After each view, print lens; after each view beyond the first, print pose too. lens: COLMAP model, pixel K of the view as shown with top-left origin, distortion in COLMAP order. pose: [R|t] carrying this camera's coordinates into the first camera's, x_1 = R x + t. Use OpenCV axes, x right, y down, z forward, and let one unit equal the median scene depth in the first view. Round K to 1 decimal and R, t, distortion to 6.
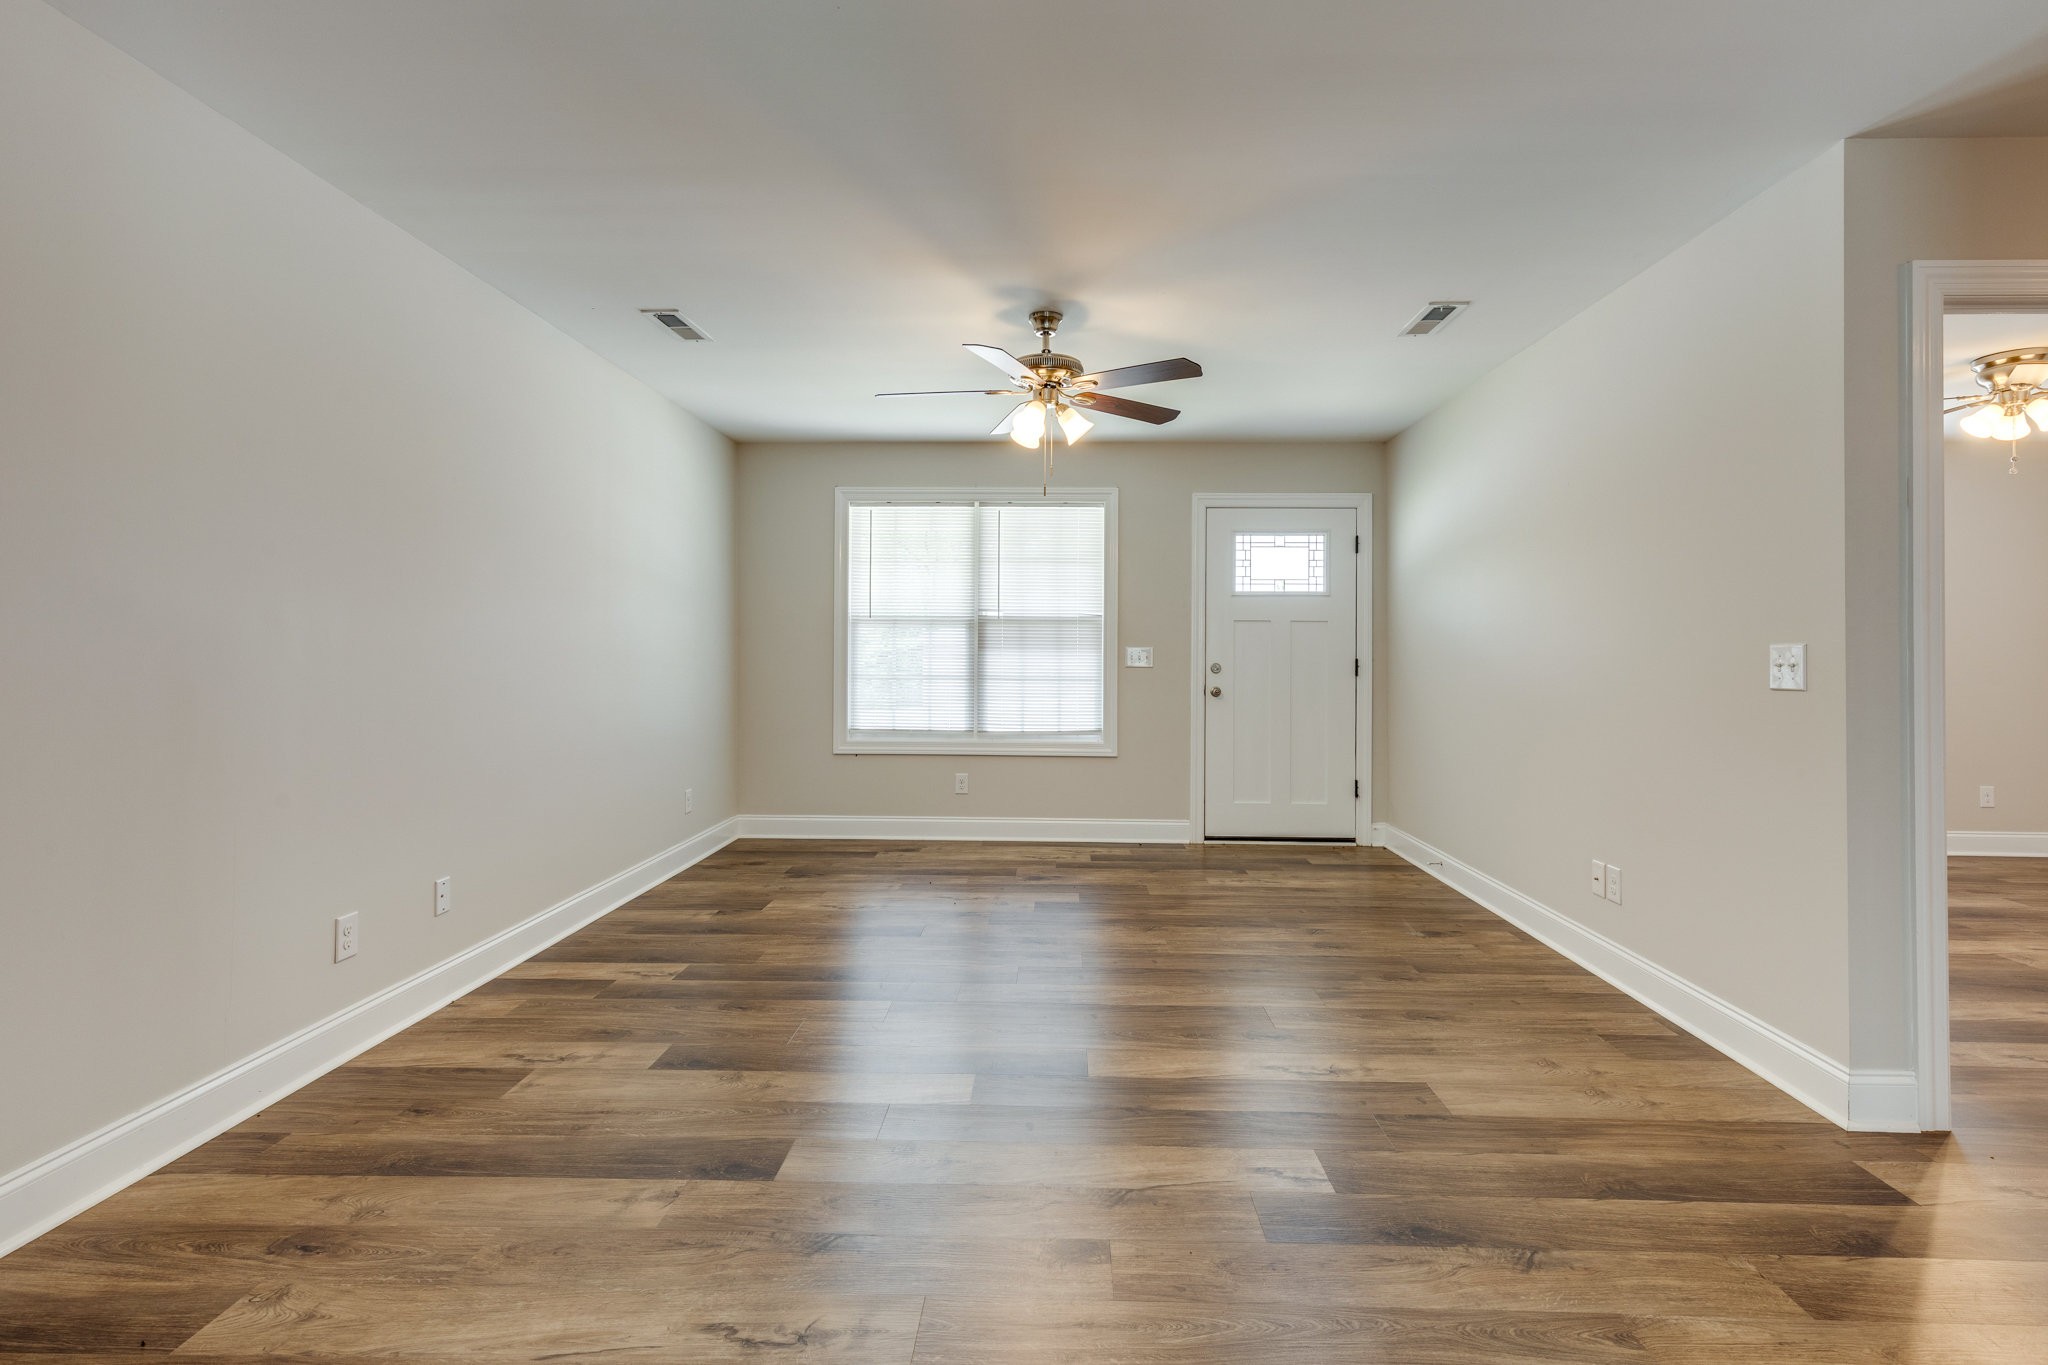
lens RADIAL K [[958.8, 0, 1037.0], [0, 958.8, 641.7], [0, 0, 1]] dist [0.002918, 0.000040]
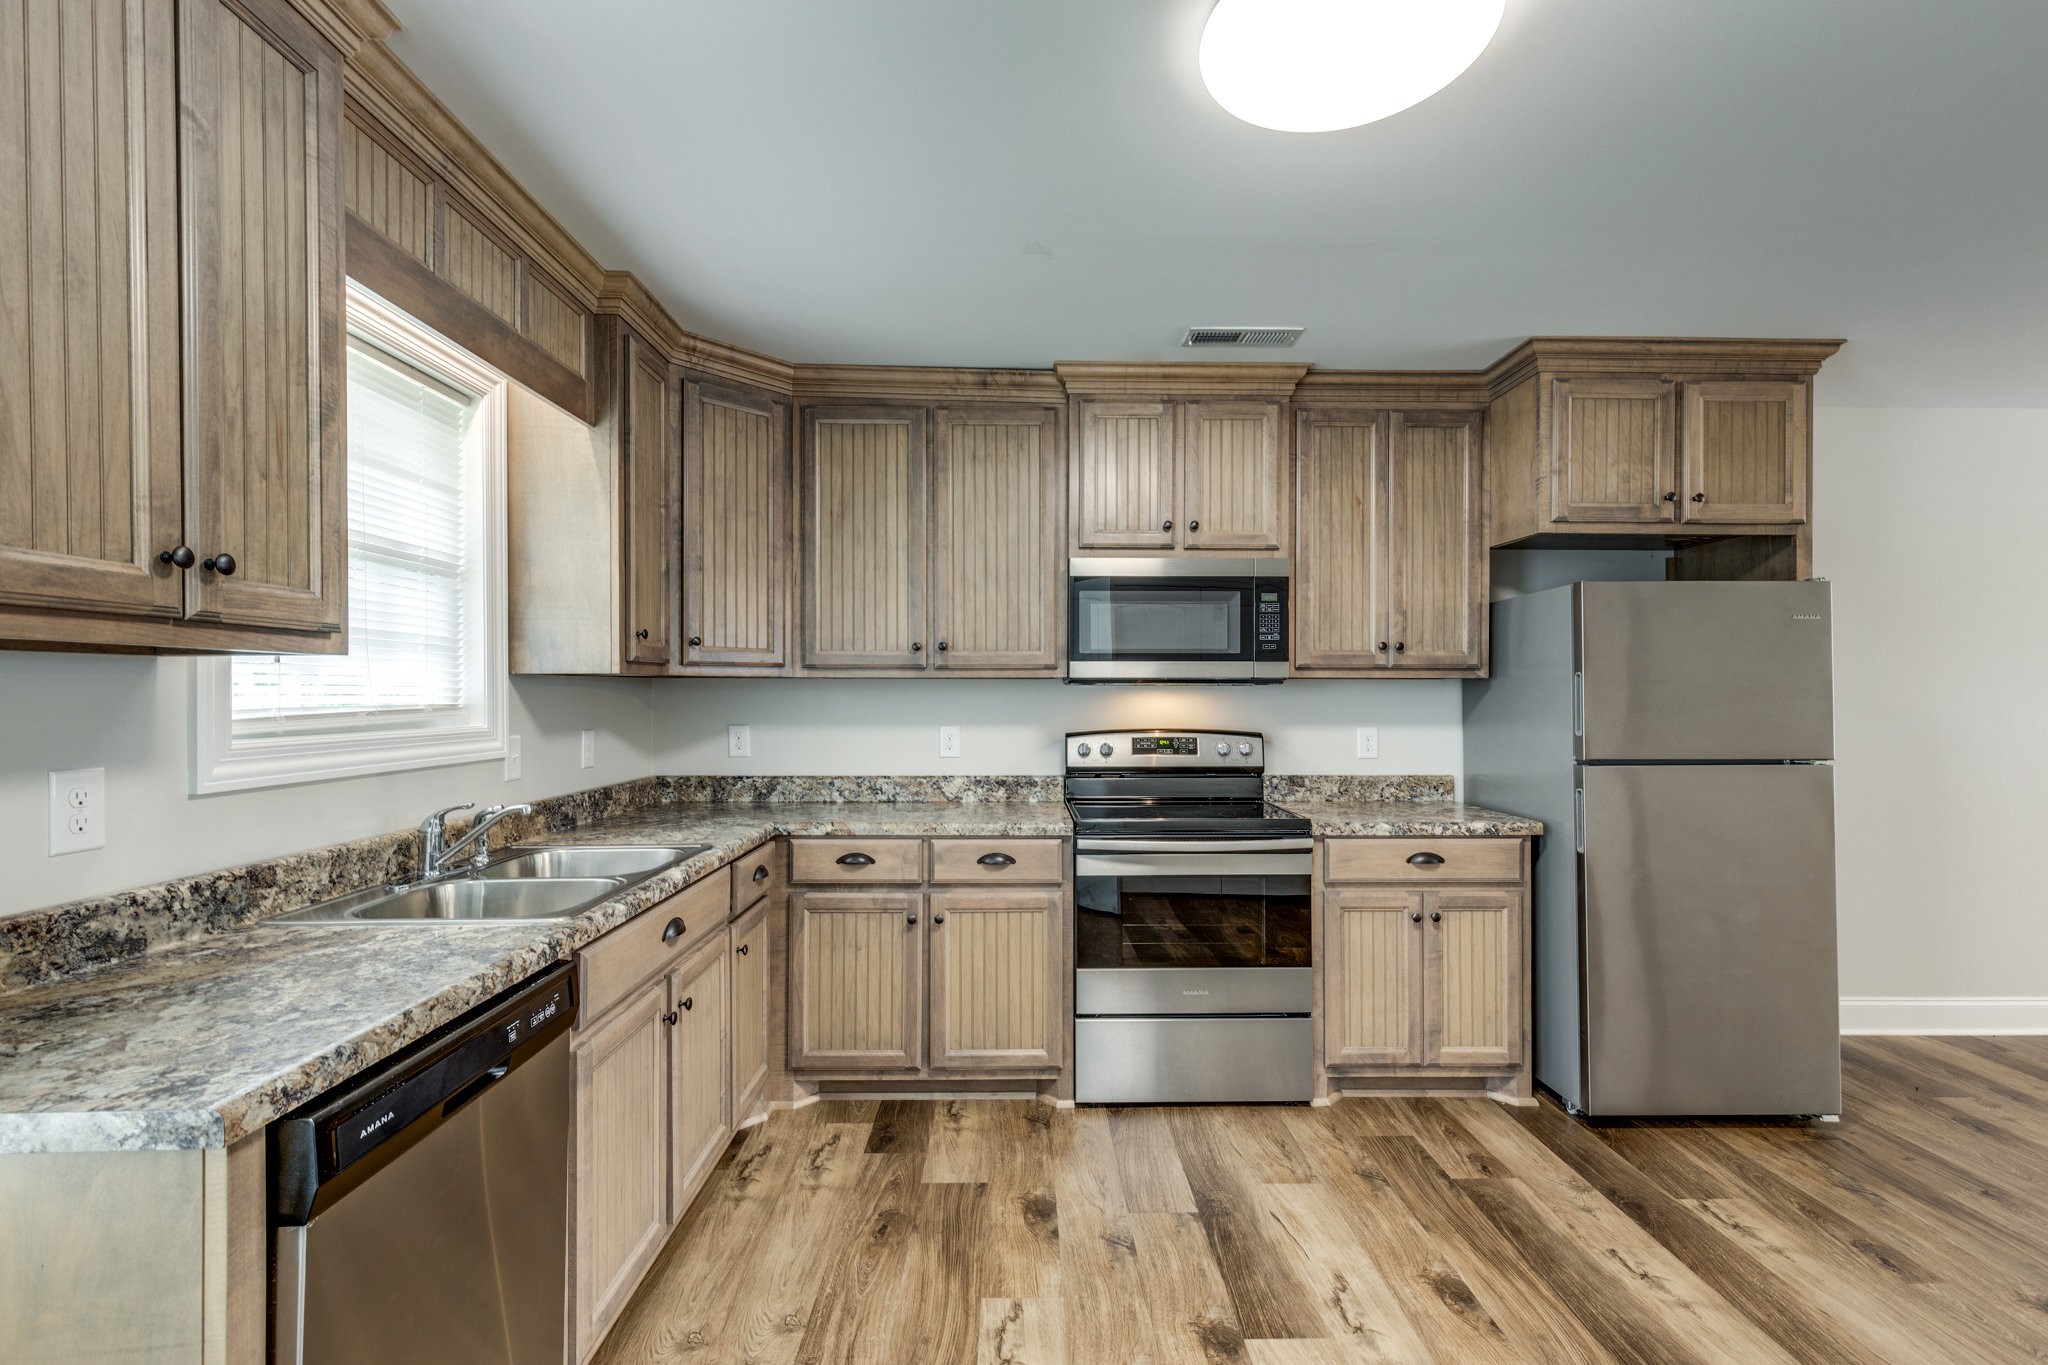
lens RADIAL K [[915.0, 0, 1038.3], [0, 915.0, 690.9], [0, 0, 1]] dist [0.006887, -0.000573]
pose [[0.053500, -0.008431, -0.998532, 0.245092], [0.010371, 0.999915, -0.007887, -0.028259], [0.998514, -0.009934, 0.053582, -0.252027]]
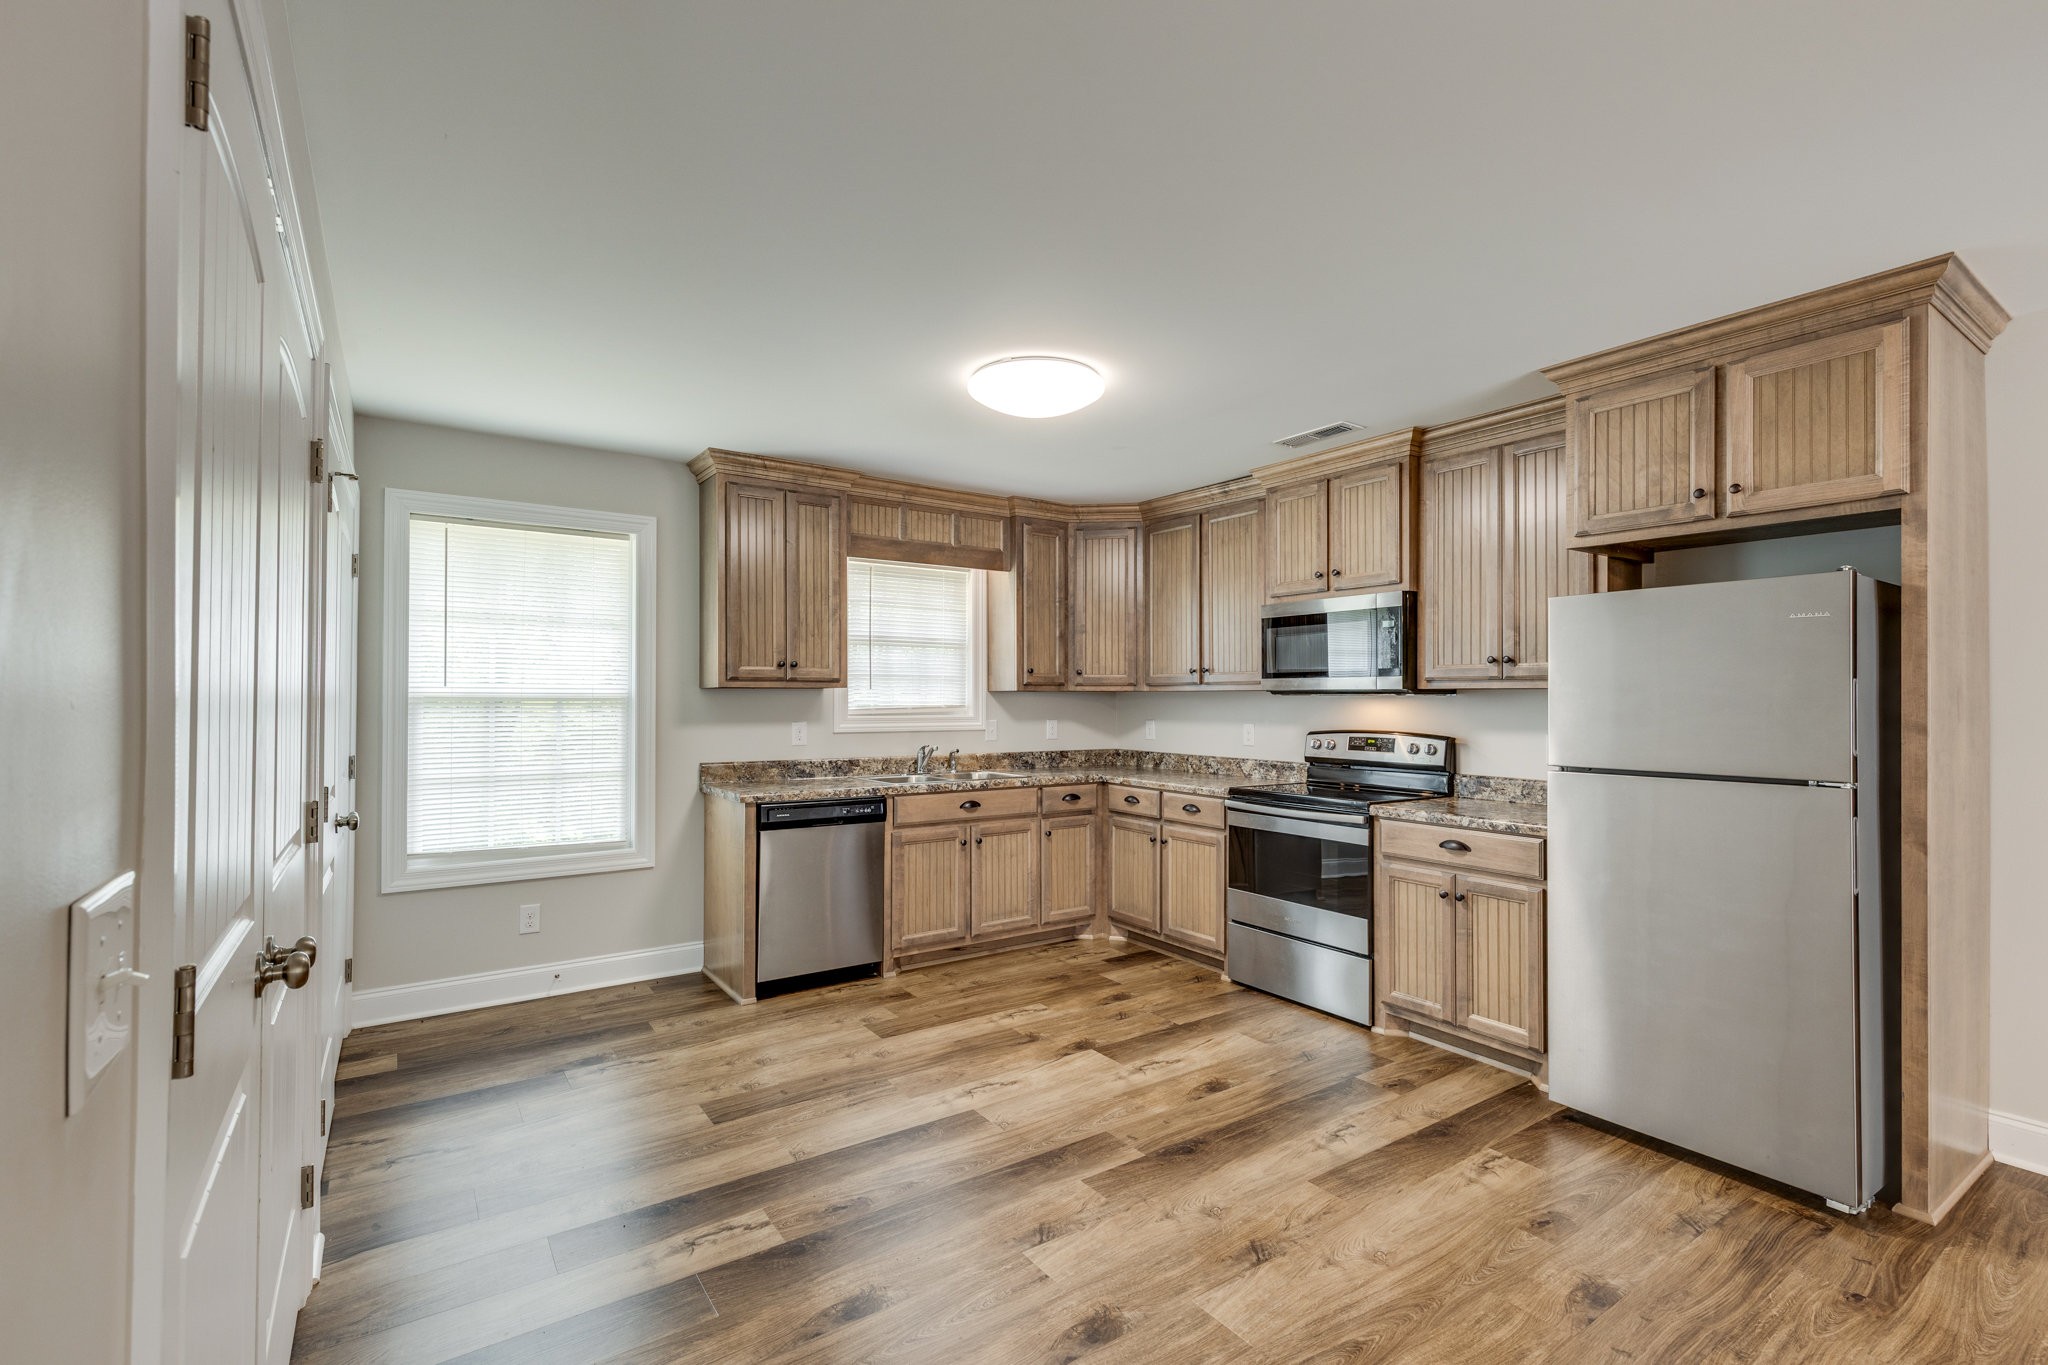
lens RADIAL K [[915.0, 0, 1038.3], [0, 915.0, 690.9], [0, 0, 1]] dist [0.006887, -0.000573]
pose [[-0.800731, -0.013974, -0.598861, 0.313876], [-0.001693, 0.999777, -0.021065, -0.023260], [0.599021, -0.015854, -0.800576, 0.292879]]
